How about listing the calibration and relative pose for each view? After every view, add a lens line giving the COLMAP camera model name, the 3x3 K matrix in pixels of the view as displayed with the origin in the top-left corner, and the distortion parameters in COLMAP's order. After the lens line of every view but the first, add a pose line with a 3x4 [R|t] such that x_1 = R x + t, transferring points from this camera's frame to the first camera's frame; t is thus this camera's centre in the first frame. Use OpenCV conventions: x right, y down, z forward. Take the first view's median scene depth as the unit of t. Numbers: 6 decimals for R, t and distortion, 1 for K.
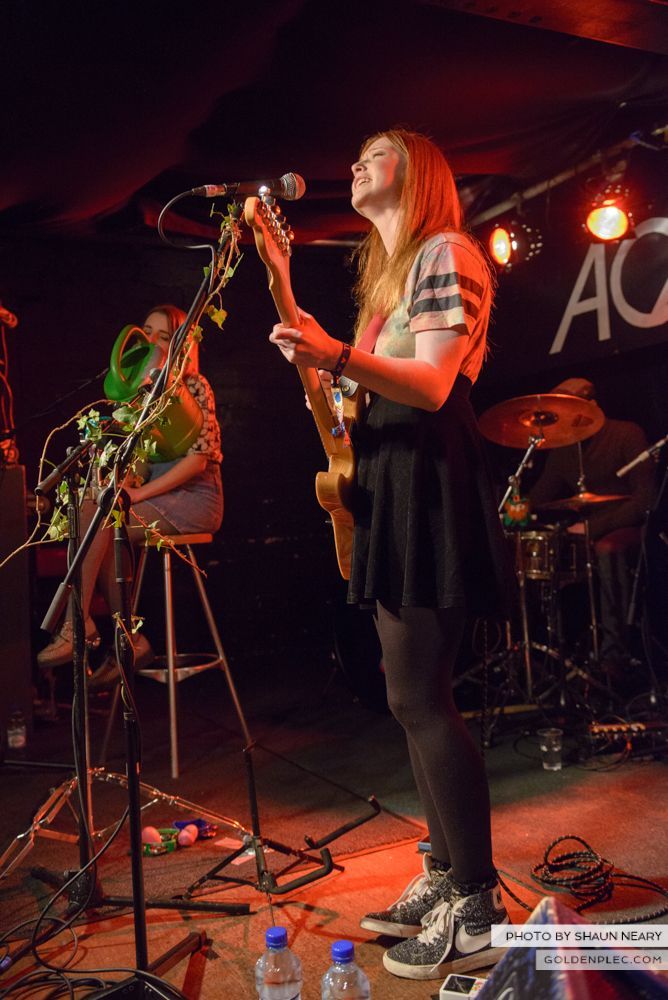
lens RADIAL K [[947.9, 0, 314.5], [0, 947.9, 446.0], [0, 0, 1]] dist [-0.001288, -0.005492]
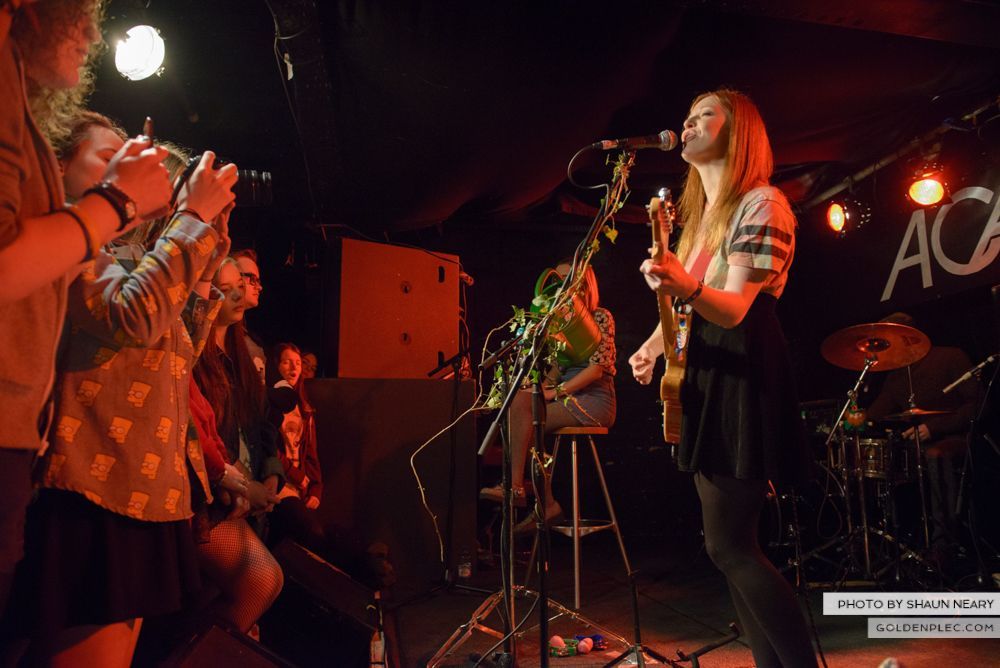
lens RADIAL K [[688.4, 0, 500.0], [0, 688.4, 334.0], [0, 0, 1]] dist [-0.046997, -0.002466]
pose [[0.964299, -0.002430, -0.264803, 0.002056], [-0.022114, 0.995726, -0.089667, 0.053124], [0.263890, 0.092321, 0.960125, 0.020336]]
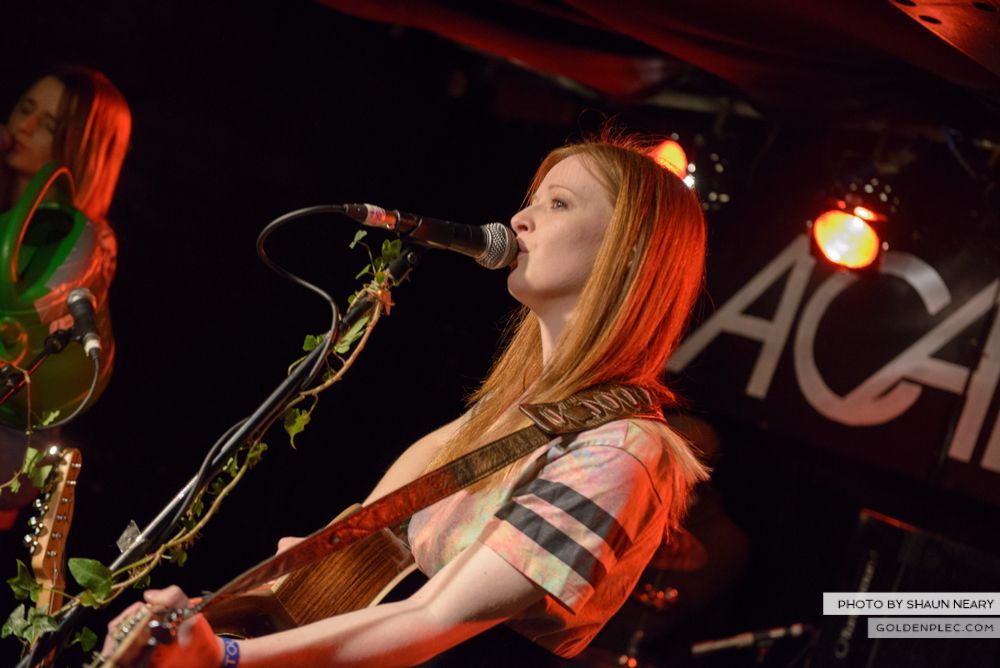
lens RADIAL K [[1708.3, 0, 500.0], [0, 1708.3, 334.0], [0, 0, 1]] dist [0.144168, -0.263047]
pose [[0.888363, 0.392964, 0.237468, -0.145226], [-0.410022, 0.911729, 0.025148, -0.147256], [-0.206624, -0.119708, 0.971070, -0.013785]]
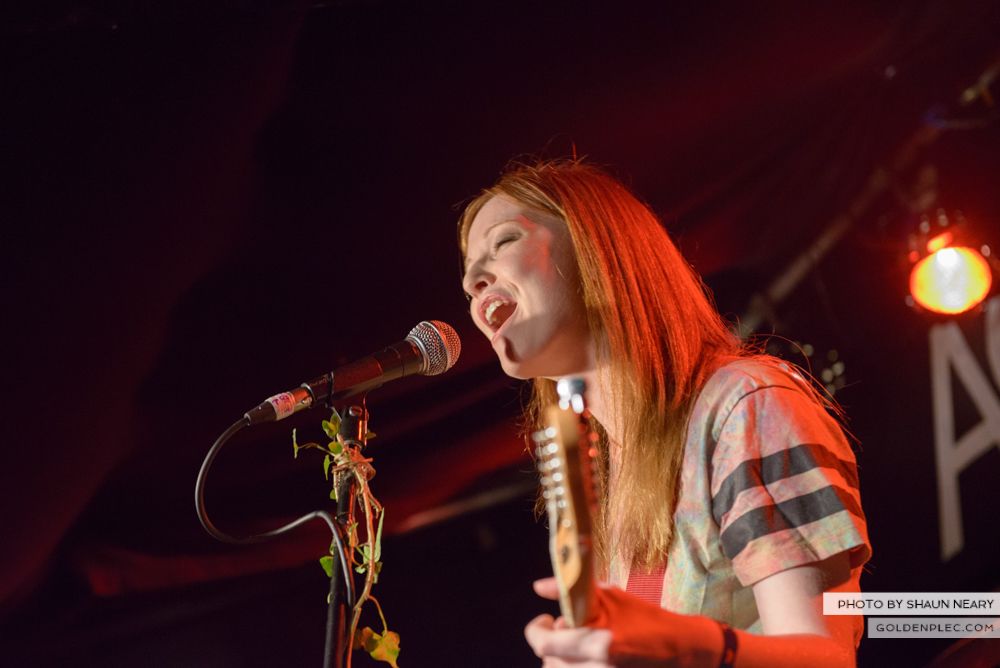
lens RADIAL K [[1820.5, 0, 500.0], [0, 1820.5, 334.0], [0, 0, 1]] dist [0.077328, -0.042048]
pose [[0.936048, -0.334453, 0.109343, -0.053388], [0.351857, 0.886691, -0.299961, 0.006898], [0.003369, 0.319251, 0.947664, 0.067629]]
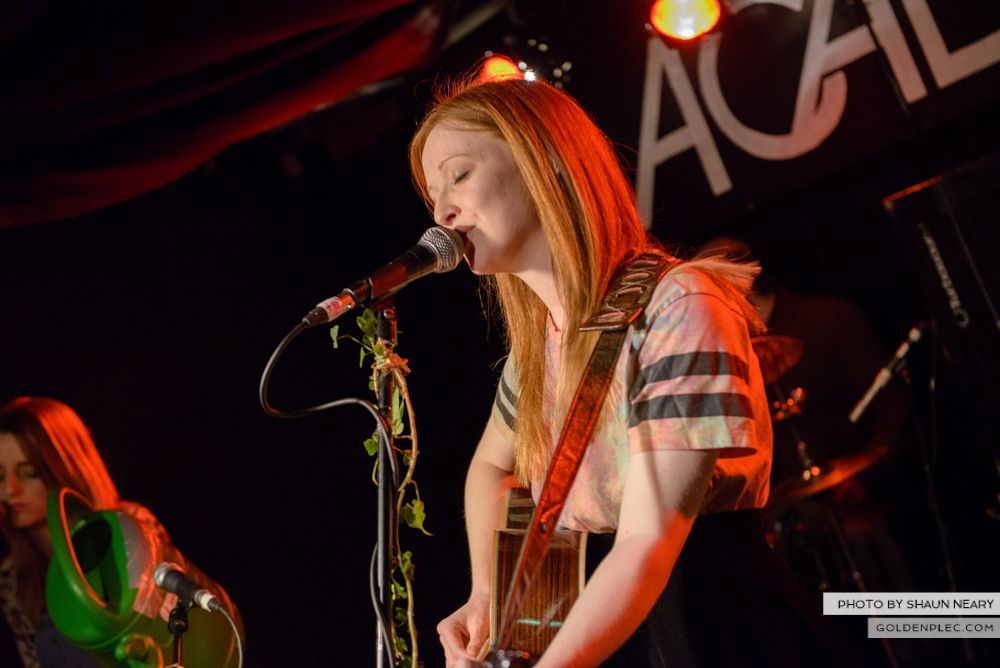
lens RADIAL K [[1708.3, 0, 500.0], [0, 1708.3, 334.0], [0, 0, 1]] dist [0.144168, -0.263047]
pose [[0.917819, -0.313556, 0.243499, -0.151767], [0.315341, 0.948416, 0.032675, -0.144409], [-0.241183, 0.046795, 0.969351, -0.006298]]
